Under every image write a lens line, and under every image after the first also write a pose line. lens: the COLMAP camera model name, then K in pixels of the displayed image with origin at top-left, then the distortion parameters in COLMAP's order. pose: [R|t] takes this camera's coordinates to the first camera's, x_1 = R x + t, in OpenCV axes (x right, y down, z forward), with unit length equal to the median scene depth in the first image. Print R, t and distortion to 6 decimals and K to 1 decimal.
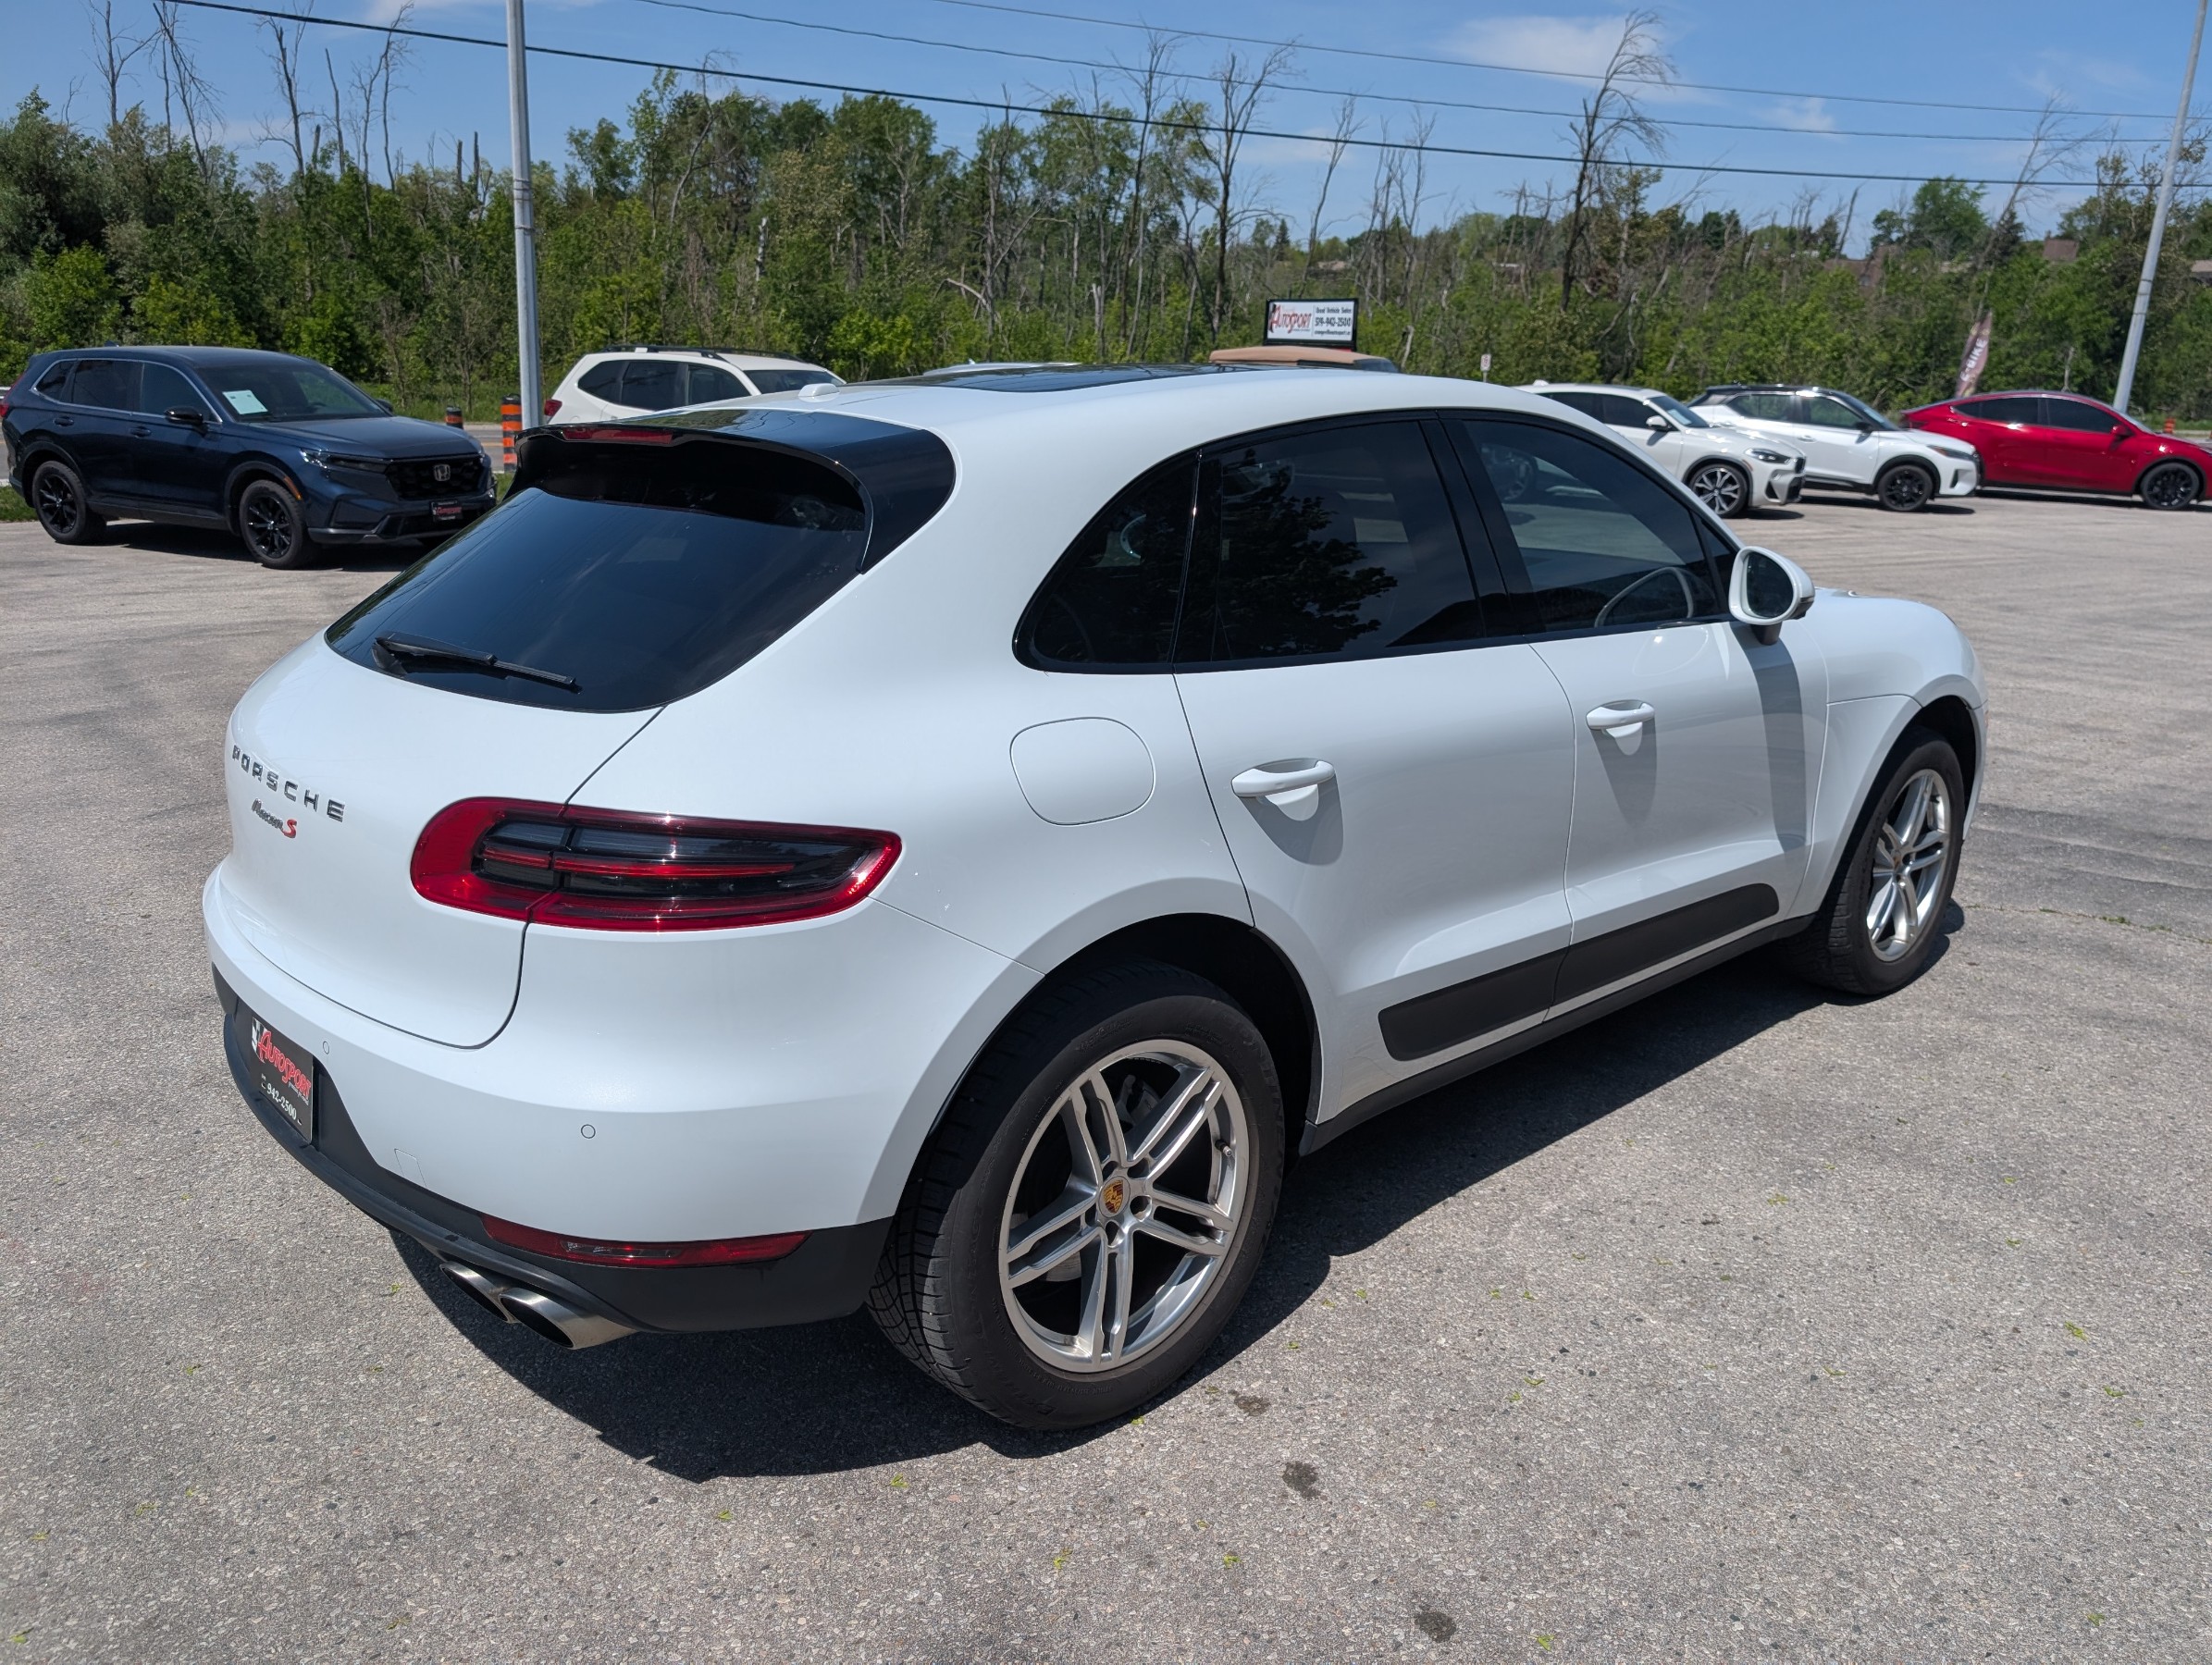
lens RADIAL K [[1597.3, 0, 1073.2], [0, 1597.3, 845.3], [0, 0, 1]] dist [0.024500, -0.024028]
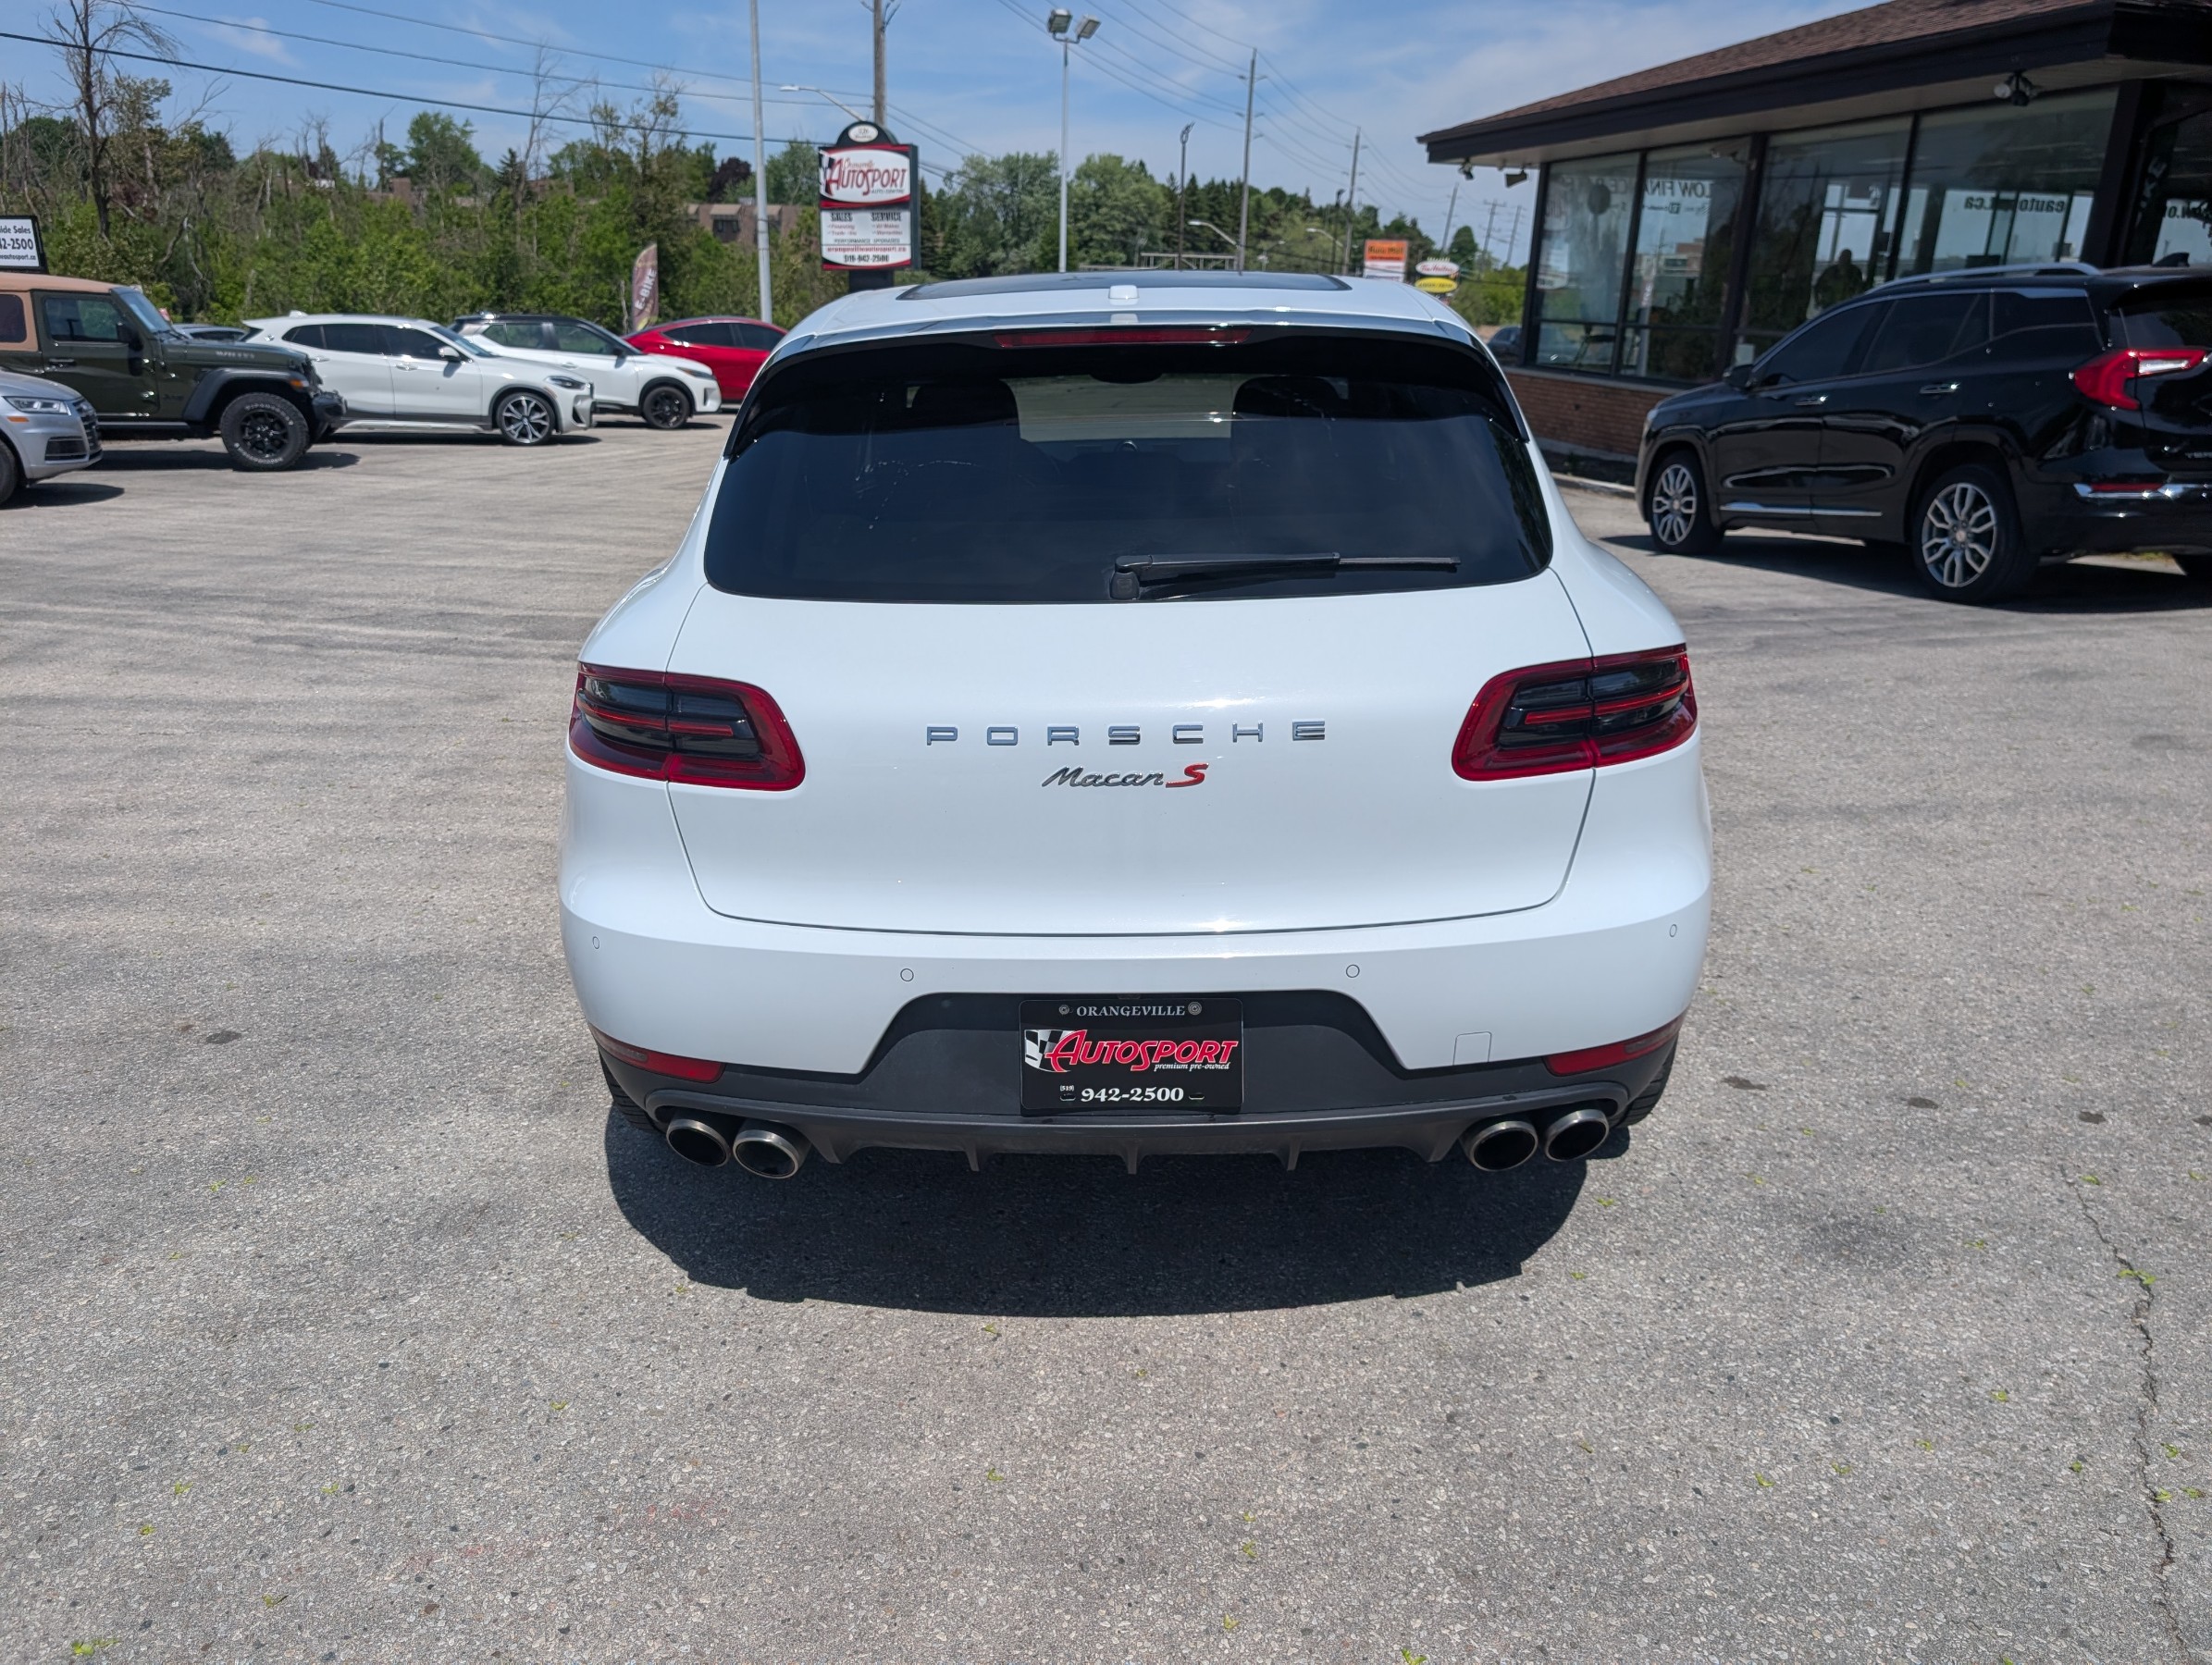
lens RADIAL K [[1613.4, 0, 1106.0], [0, 1613.4, 832.5], [0, 0, 1]] dist [0.009129, -0.010403]
pose [[0.682489, -0.237020, 0.691397, -0.113536], [0.216970, 0.969018, 0.118018, -0.009540], [-0.697949, 0.069466, 0.712771, 0.037894]]
